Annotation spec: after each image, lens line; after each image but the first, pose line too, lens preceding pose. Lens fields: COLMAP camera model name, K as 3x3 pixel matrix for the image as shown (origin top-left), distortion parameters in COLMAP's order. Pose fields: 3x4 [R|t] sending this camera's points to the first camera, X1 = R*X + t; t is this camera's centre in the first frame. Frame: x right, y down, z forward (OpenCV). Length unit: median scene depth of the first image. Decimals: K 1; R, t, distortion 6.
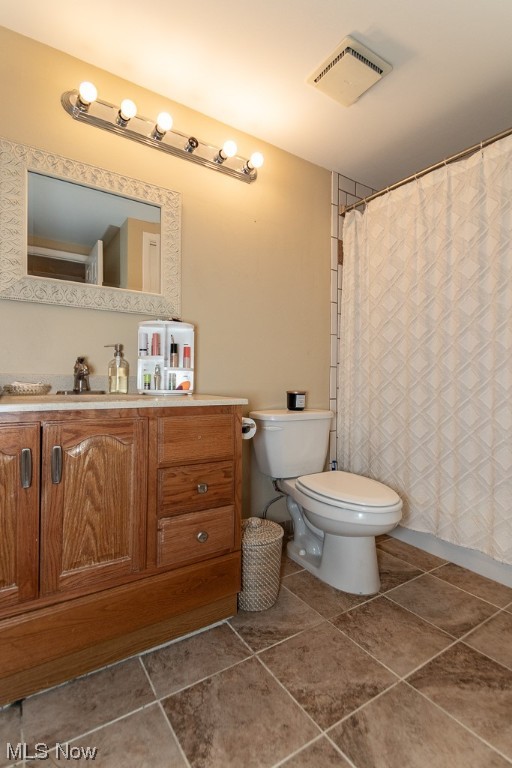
lens RADIAL K [[366.4, 0, 255.5], [0, 366.4, 381.5], [0, 0, 1]] dist [0.058737, -0.007060]
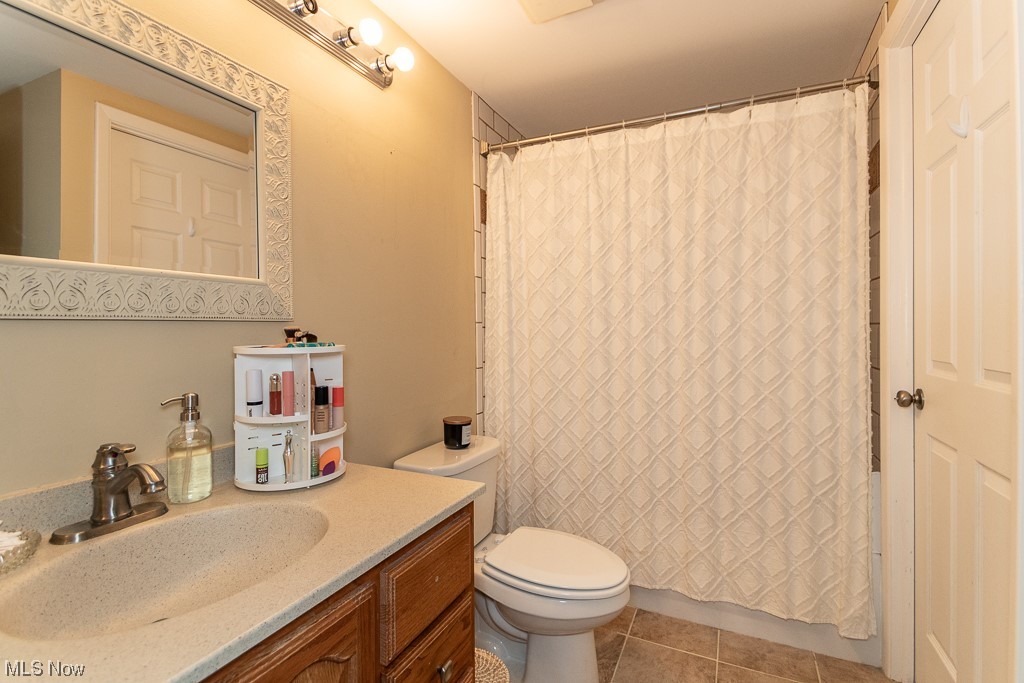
lens RADIAL K [[488.5, 0, 507.4], [0, 488.5, 339.3], [0, 0, 1]] dist [0.058737, -0.007060]
pose [[0.860651, -0.023524, 0.508652, -0.268590], [0.013530, 0.999636, 0.023338, -0.141448], [-0.509015, -0.013204, 0.860656, 0.192039]]
